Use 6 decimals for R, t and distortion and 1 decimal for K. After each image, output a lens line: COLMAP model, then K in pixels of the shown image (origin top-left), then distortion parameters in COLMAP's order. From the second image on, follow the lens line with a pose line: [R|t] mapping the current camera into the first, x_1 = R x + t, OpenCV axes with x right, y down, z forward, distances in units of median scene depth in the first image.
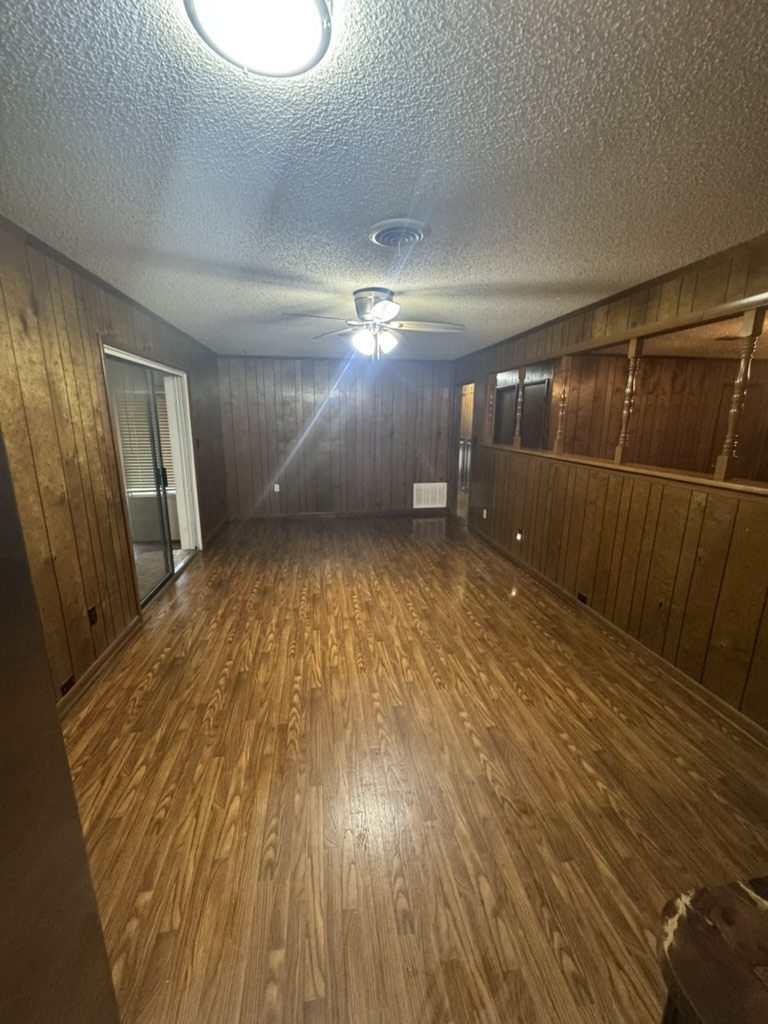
lens RADIAL K [[413.9, 0, 377.1], [0, 413.9, 511.8], [0, 0, 1]] dist [-0.000023, -0.000491]
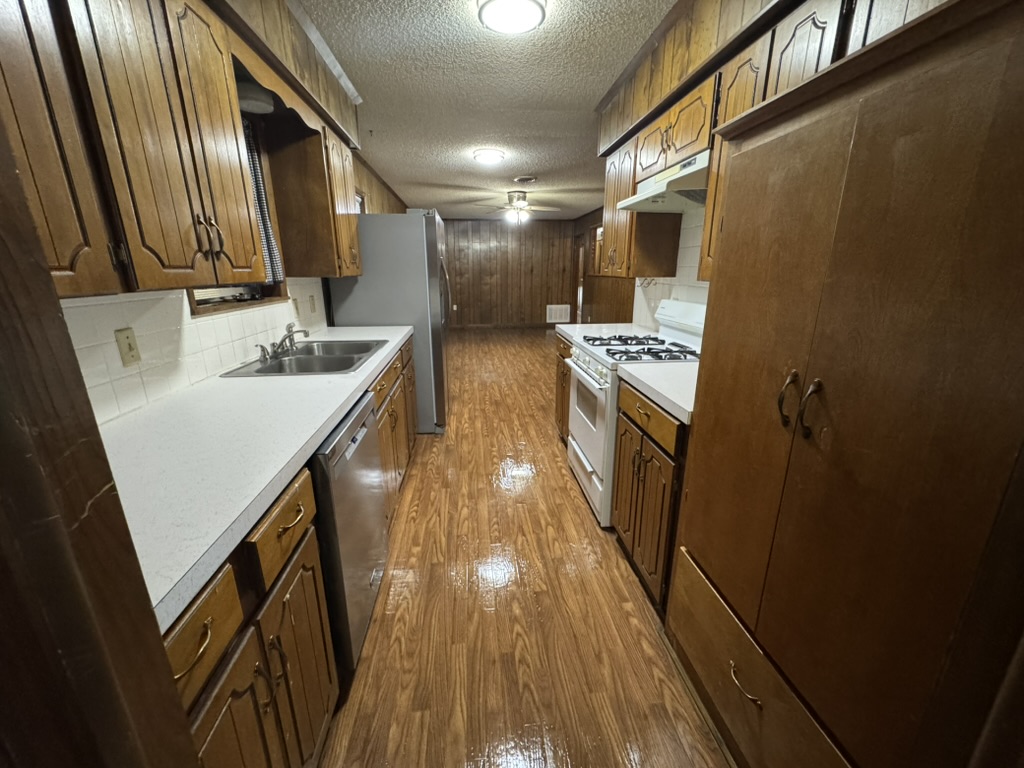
lens RADIAL K [[413.9, 0, 515.2], [0, 413.9, 388.7], [0, 0, 1]] dist [-0.000023, -0.000491]
pose [[0.999462, 0.010041, -0.031235, 0.020705], [-0.008330, 0.998484, 0.054415, 0.049193], [0.031733, -0.054125, 0.998030, 0.227532]]
